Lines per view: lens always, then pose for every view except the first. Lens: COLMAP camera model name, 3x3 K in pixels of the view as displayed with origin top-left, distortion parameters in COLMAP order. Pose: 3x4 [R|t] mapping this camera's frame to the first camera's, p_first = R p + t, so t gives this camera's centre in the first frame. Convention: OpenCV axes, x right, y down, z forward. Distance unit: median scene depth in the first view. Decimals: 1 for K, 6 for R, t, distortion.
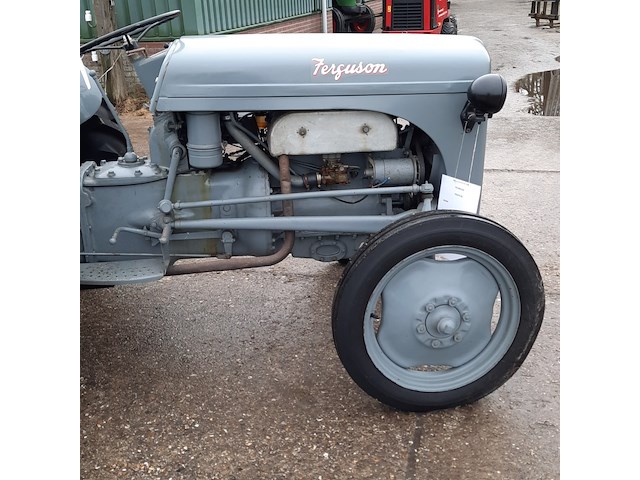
lens RADIAL K [[671.3, 0, 320.0], [0, 671.3, 240.0], [0, 0, 1]] dist [0.063982, -0.008793]
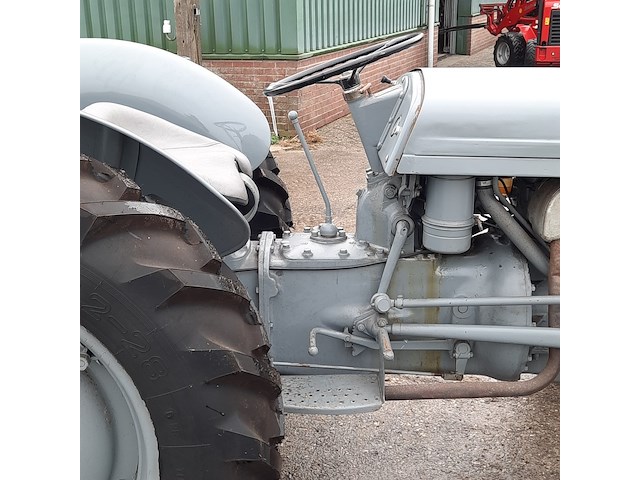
lens RADIAL K [[810.0, 0, 320.0], [0, 810.0, 240.0], [0, 0, 1]] dist [0.215655, -0.745312]
pose [[0.996560, 0.047813, -0.067685, -0.236145], [-0.052275, 0.996465, -0.065762, -0.055505], [0.064302, 0.069074, 0.995537, 0.138235]]
